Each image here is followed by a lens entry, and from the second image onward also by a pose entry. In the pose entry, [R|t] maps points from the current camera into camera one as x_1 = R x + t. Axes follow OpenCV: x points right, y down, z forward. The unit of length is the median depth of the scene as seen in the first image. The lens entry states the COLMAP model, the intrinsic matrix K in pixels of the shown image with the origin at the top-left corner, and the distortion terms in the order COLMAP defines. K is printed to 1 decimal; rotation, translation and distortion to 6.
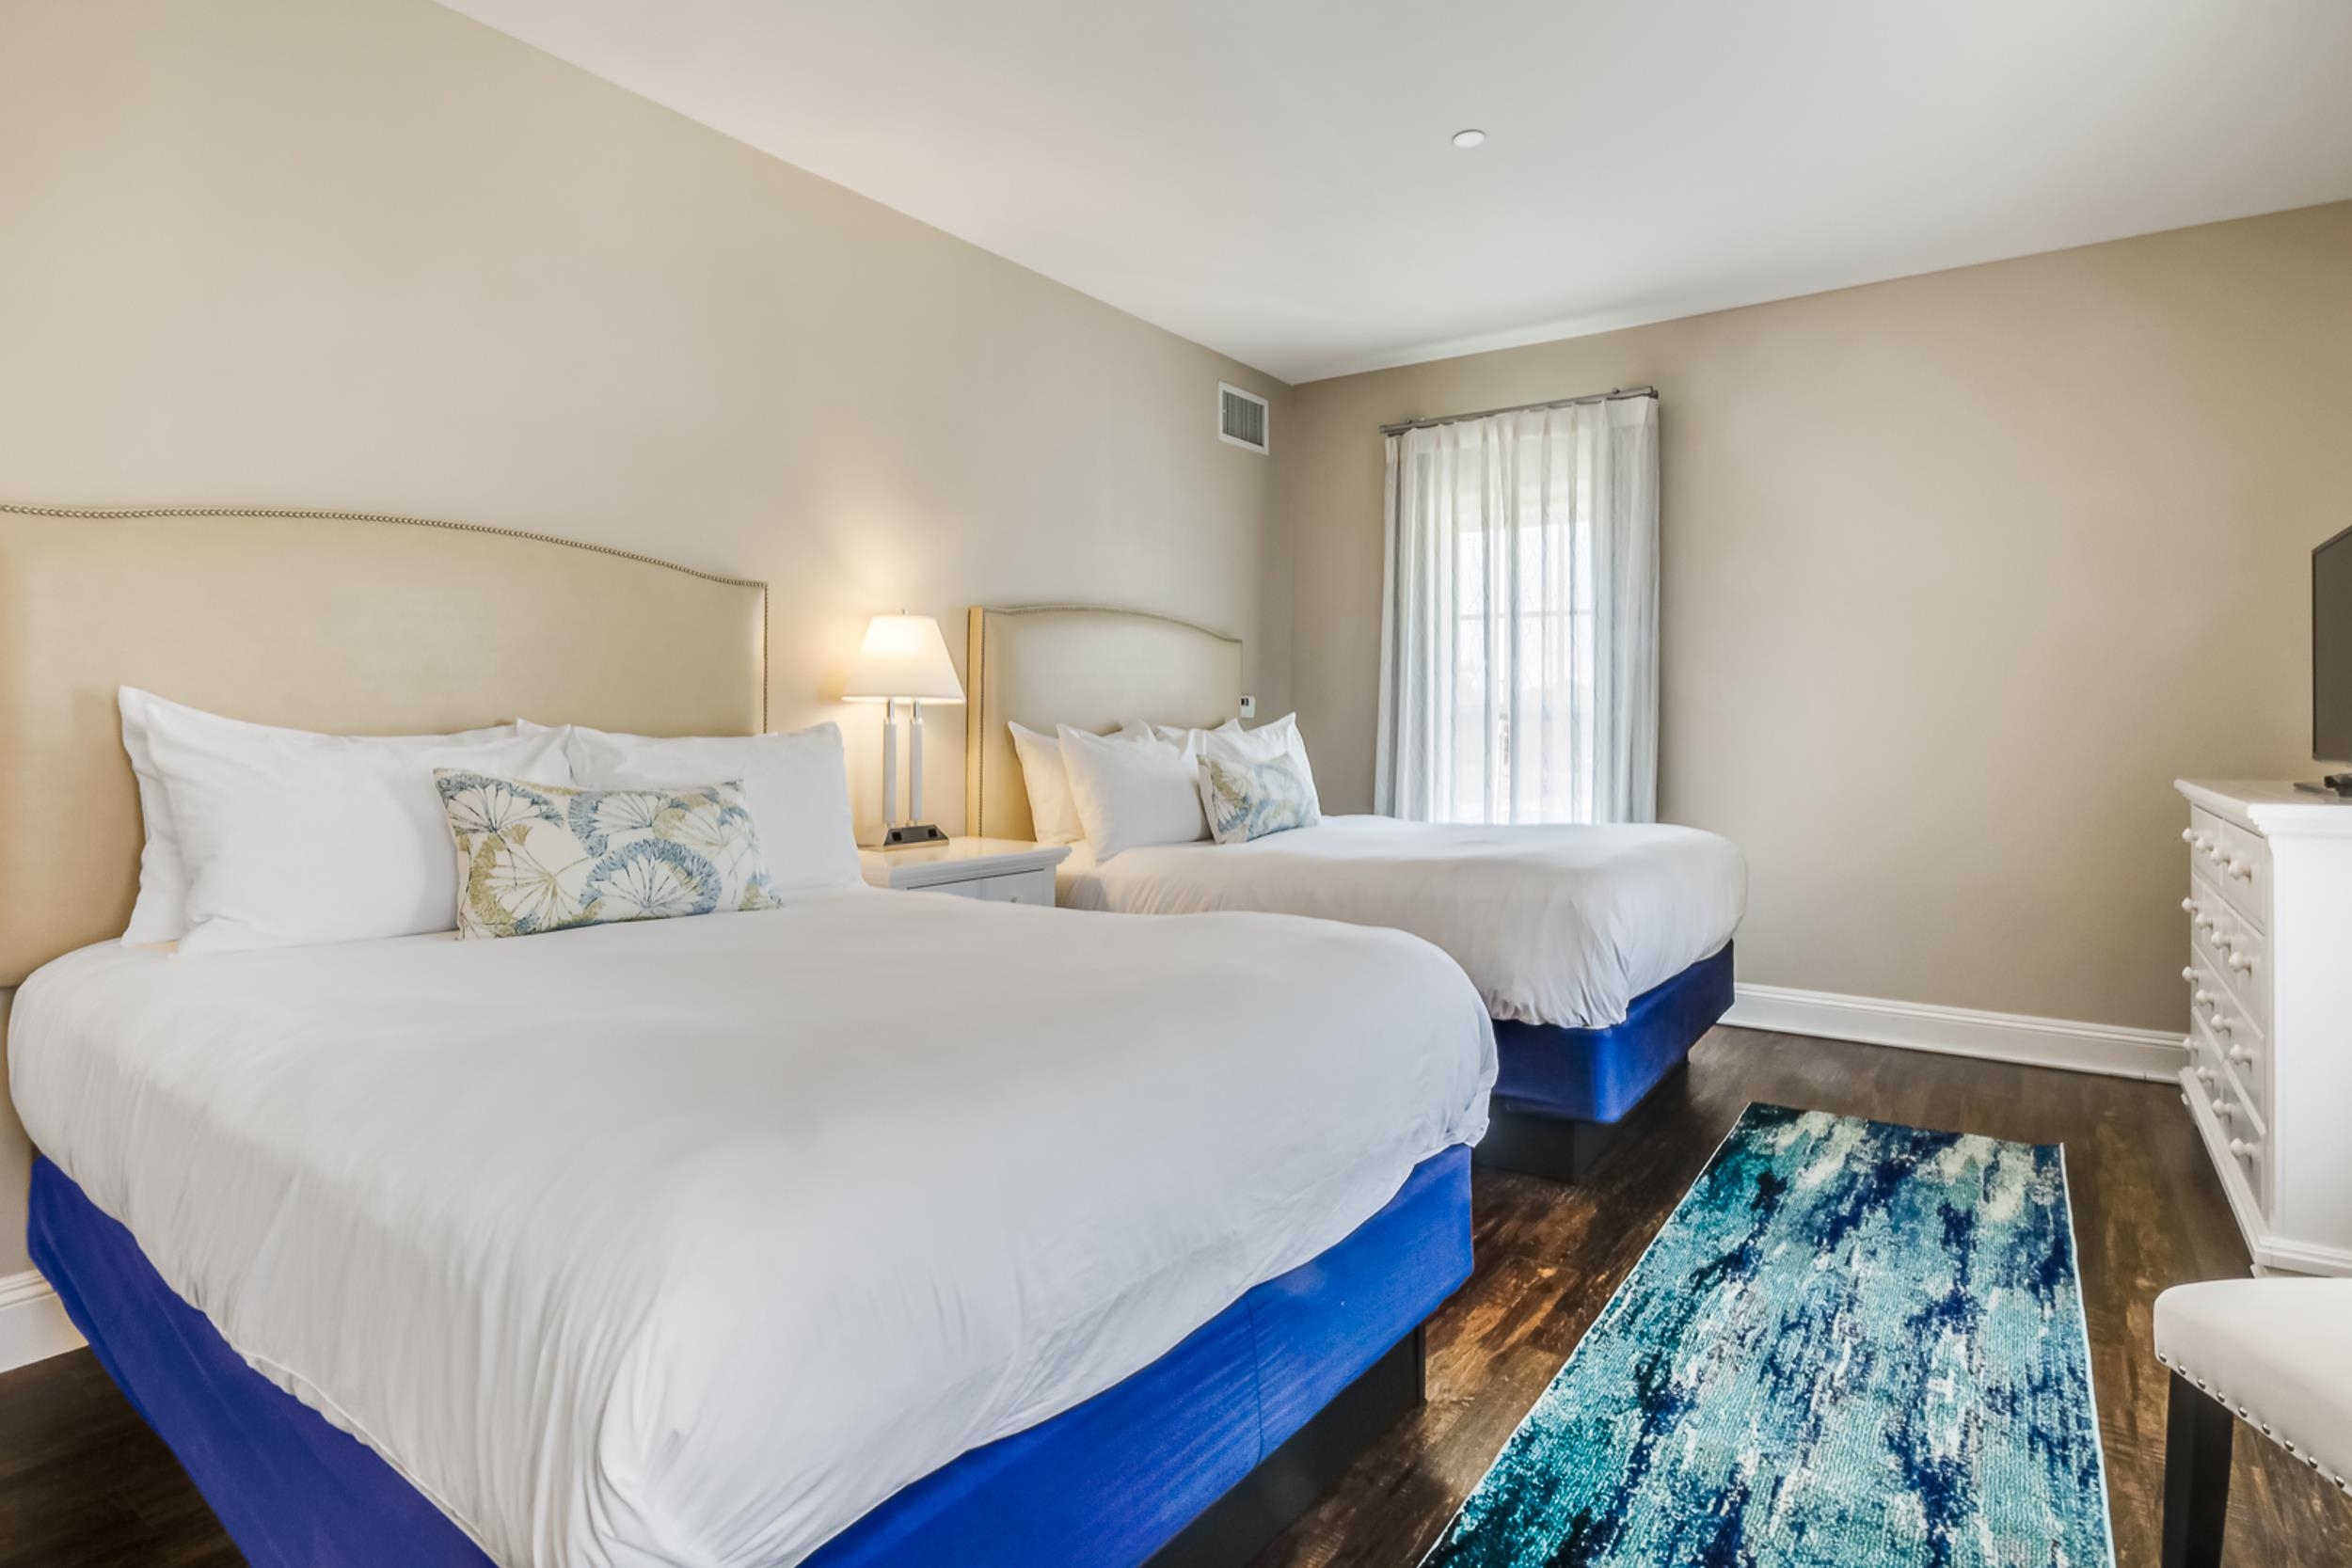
lens RADIAL K [[1225.8, 0, 1127.2], [0, 1225.8, 748.0], [0, 0, 1]] dist [-0.006735, -0.000889]
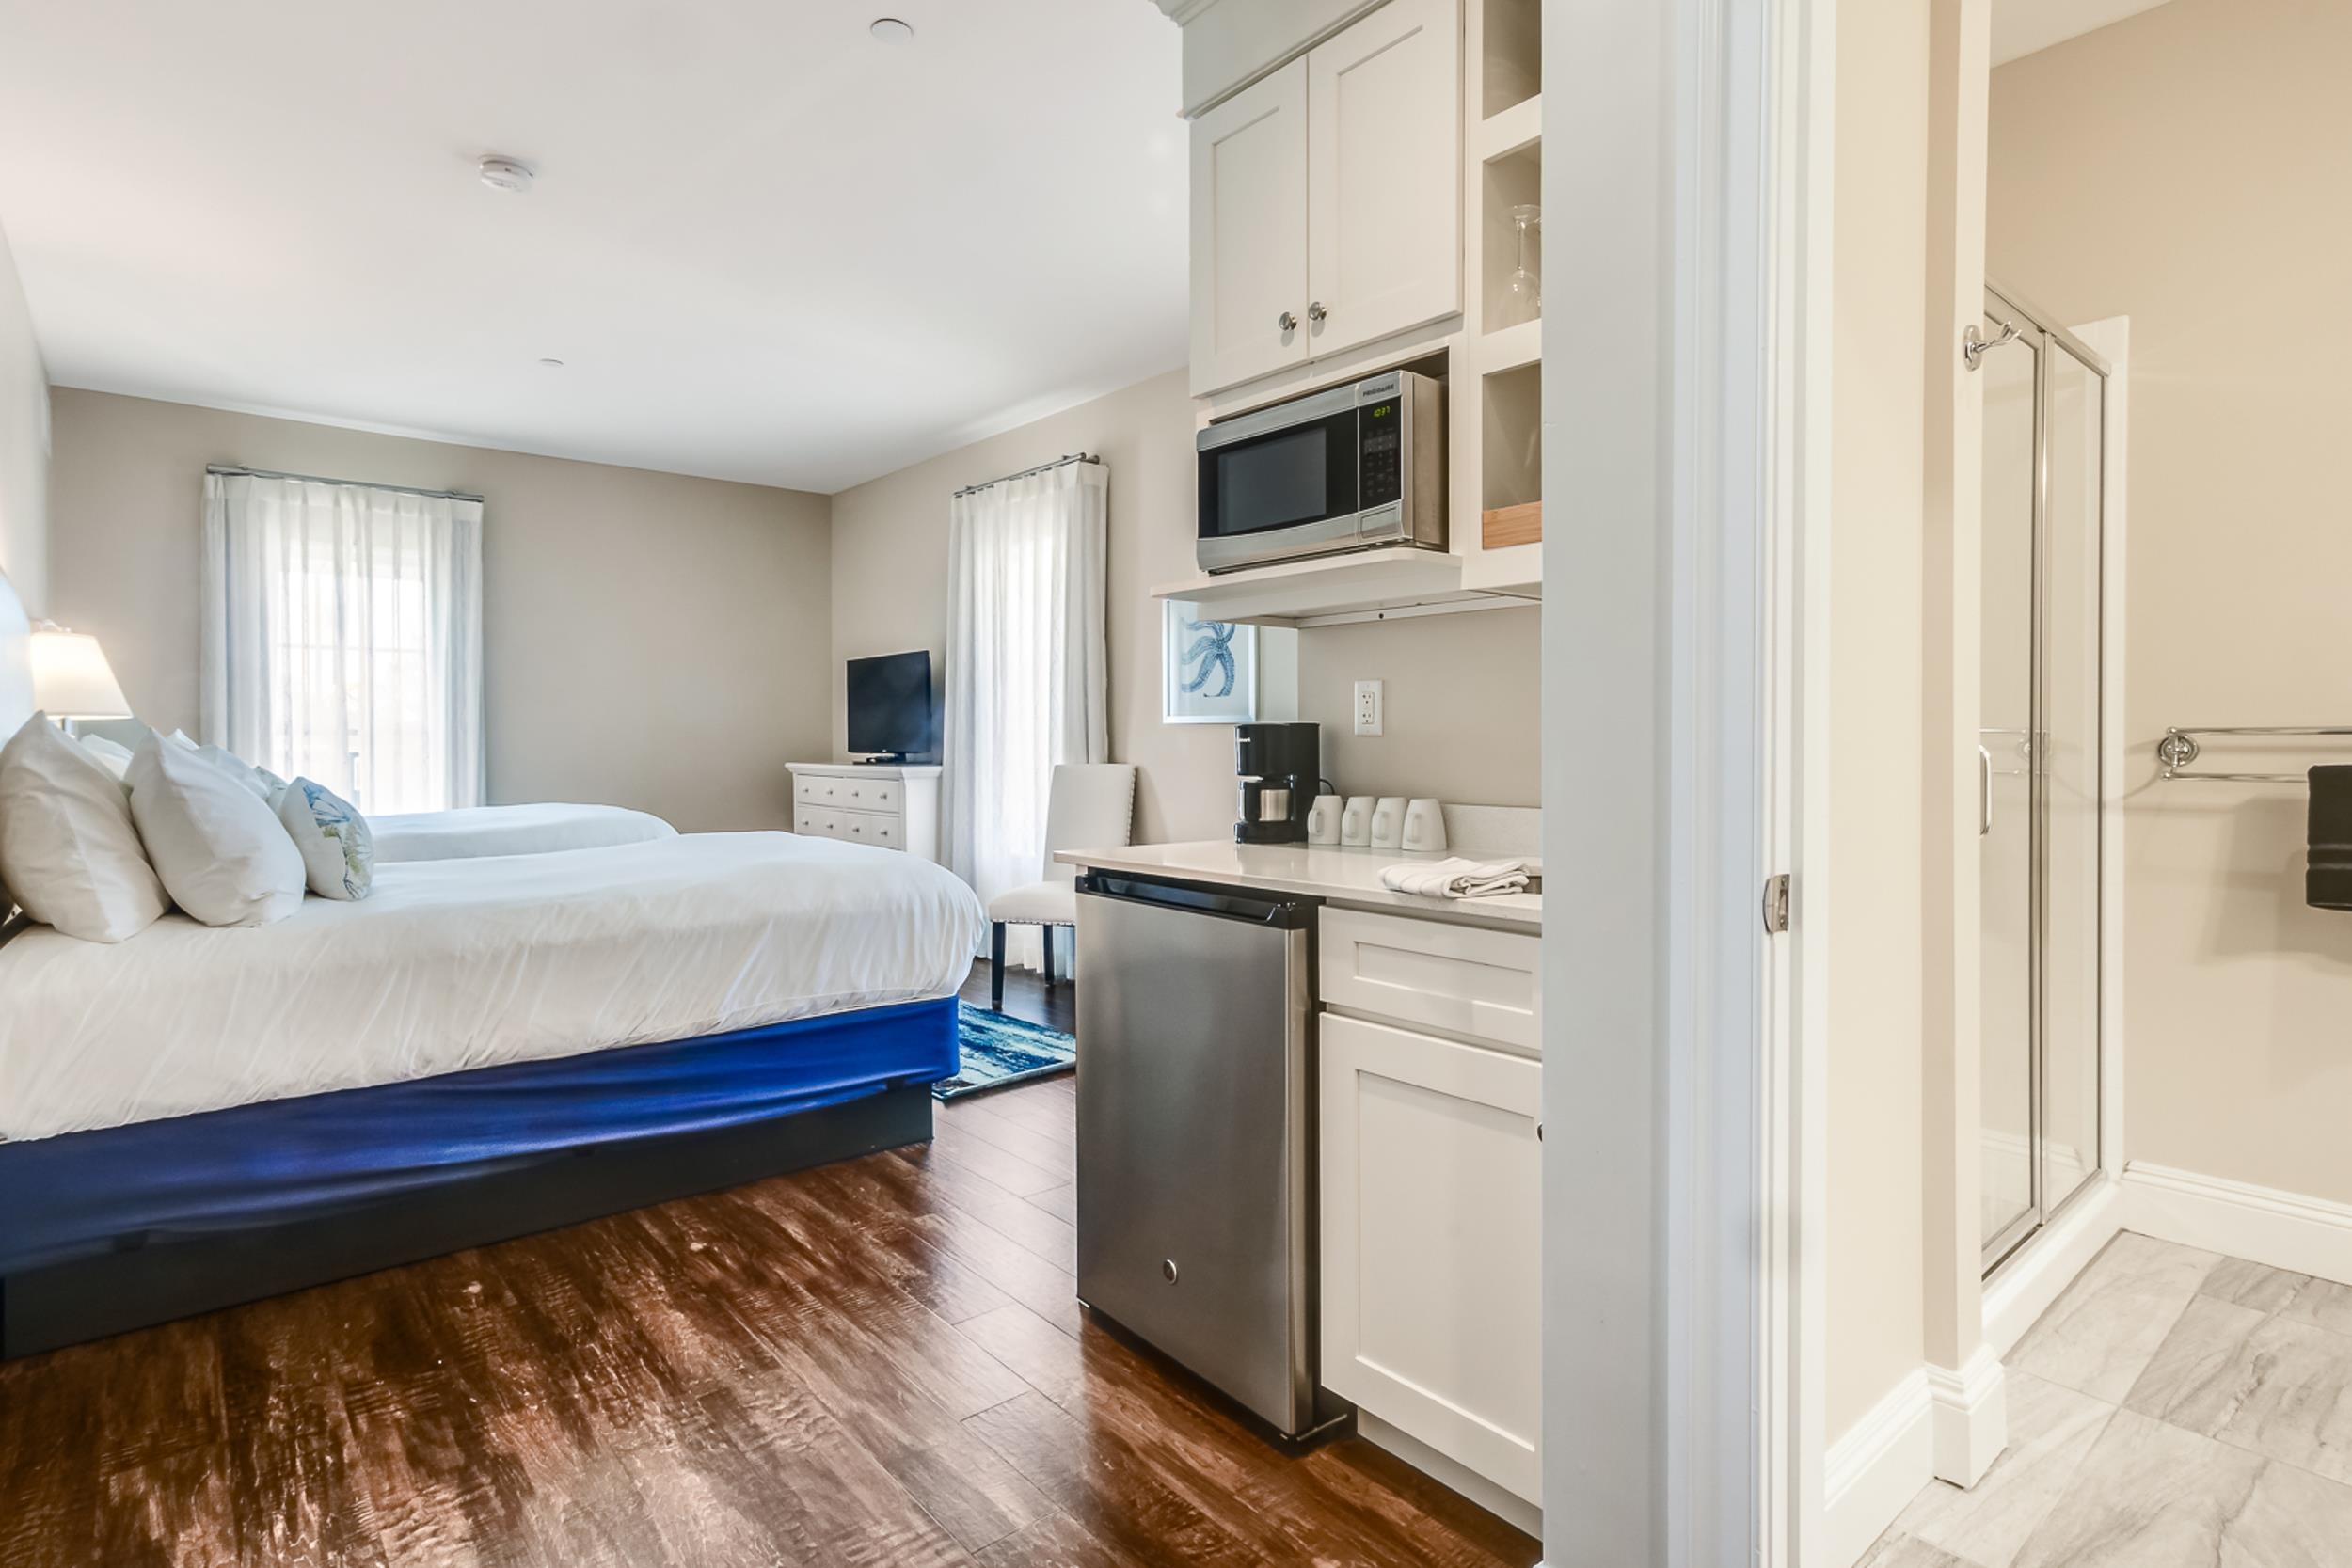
lens RADIAL K [[1188.1, 0, 1149.3], [0, 1188.1, 752.4], [0, 0, 1]] dist [-0.002169, 0.028020]
pose [[0.264929, -0.016622, 0.964125, -0.652948], [0.021035, 0.999713, 0.011456, -0.001843], [-0.964038, 0.017245, 0.265203, -0.088301]]
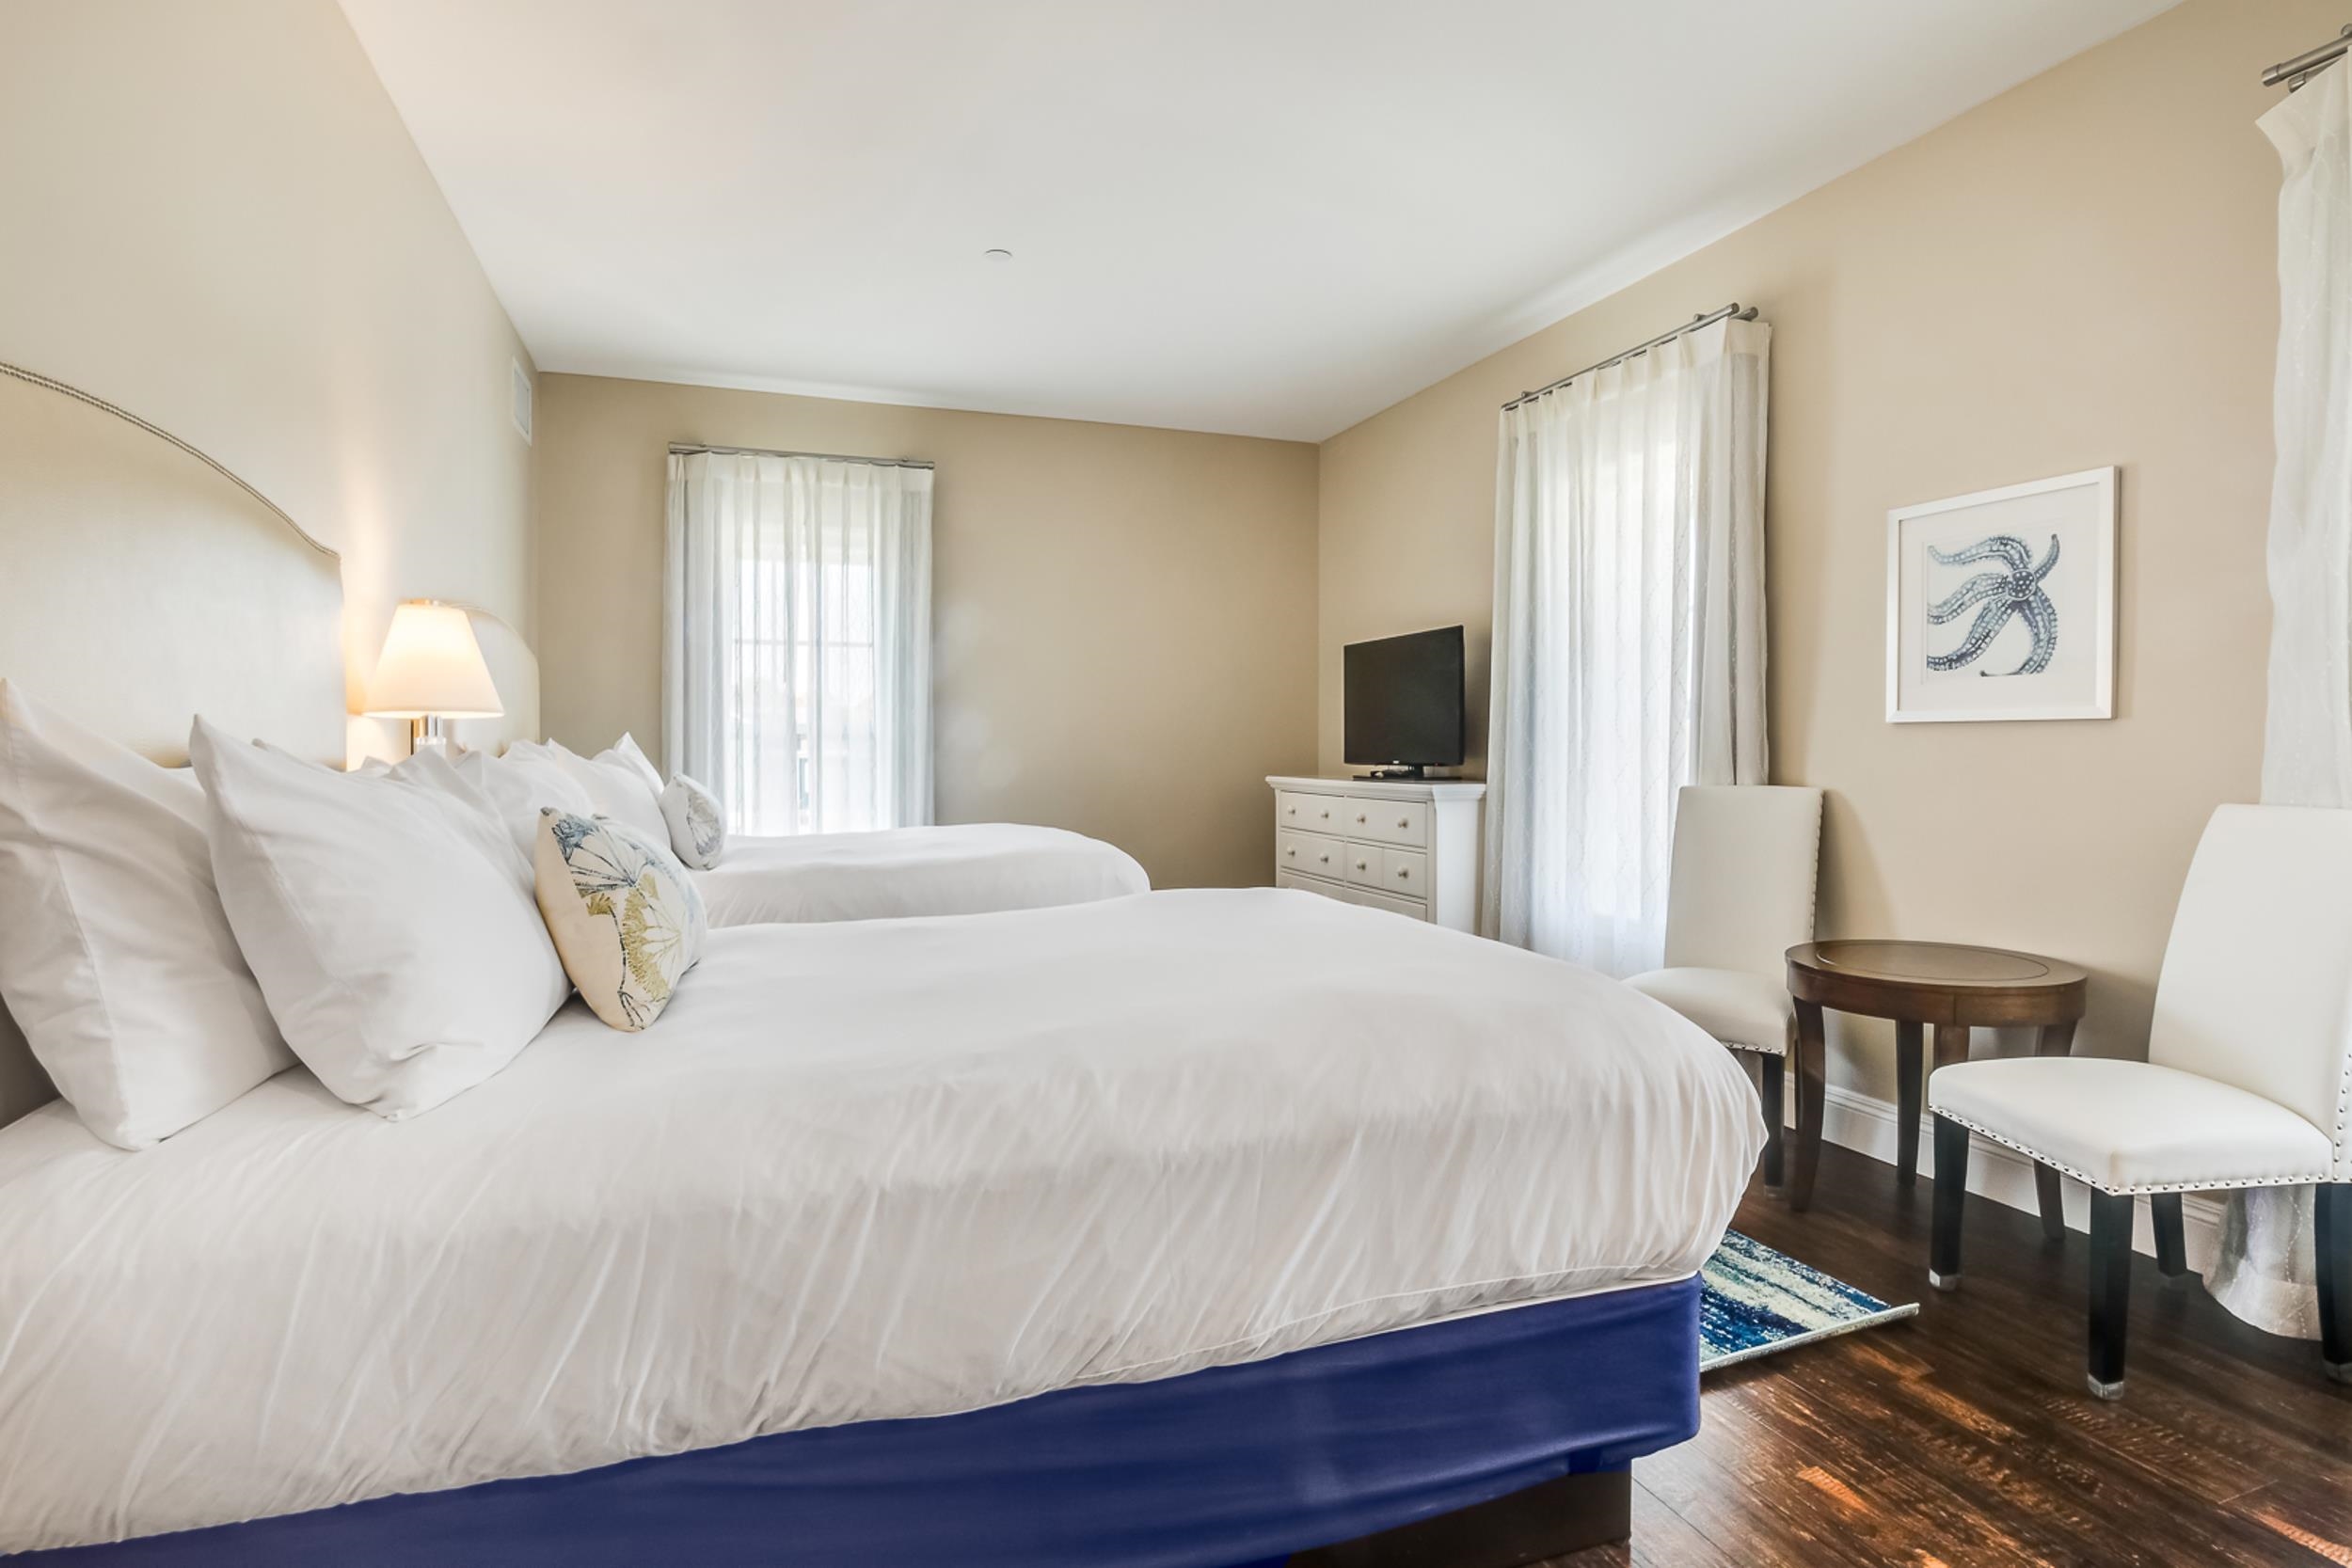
lens RADIAL K [[1213.0, 0, 1176.0], [0, 1213.0, 784.0], [0, 0, 1]] dist [-0.005957, 0.000401]
pose [[0.572564, -0.028696, 0.819358, -0.396715], [0.016551, 0.999588, 0.023443, -0.003363], [-0.819693, 0.000138, 0.572803, 0.116427]]
